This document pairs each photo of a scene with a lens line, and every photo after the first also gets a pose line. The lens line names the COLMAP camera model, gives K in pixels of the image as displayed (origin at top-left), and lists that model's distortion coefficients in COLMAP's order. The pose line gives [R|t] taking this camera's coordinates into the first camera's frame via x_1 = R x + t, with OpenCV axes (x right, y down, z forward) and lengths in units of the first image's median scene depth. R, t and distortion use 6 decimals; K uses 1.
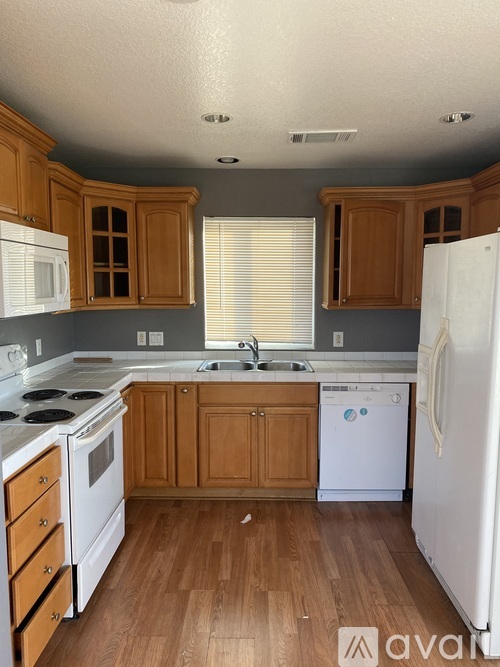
lens RADIAL K [[510.8, 0, 248.9], [0, 510.8, 338.4], [0, 0, 1]] dist [0.017154, -0.021646]
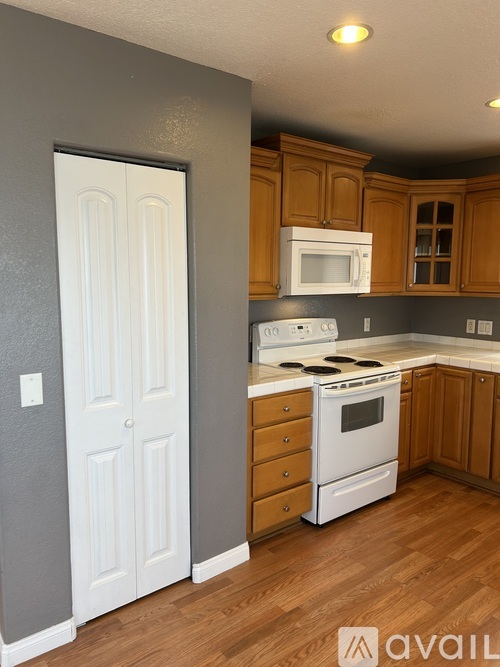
lens RADIAL K [[506.9, 0, 251.1], [0, 506.9, 334.0], [0, 0, 1]] dist [0.037382, -0.000307]
pose [[0.647748, 0.094423, -0.755981, 0.328297], [-0.087531, 0.994943, 0.049271, 0.004421], [0.756810, 0.034257, 0.652737, 0.000807]]
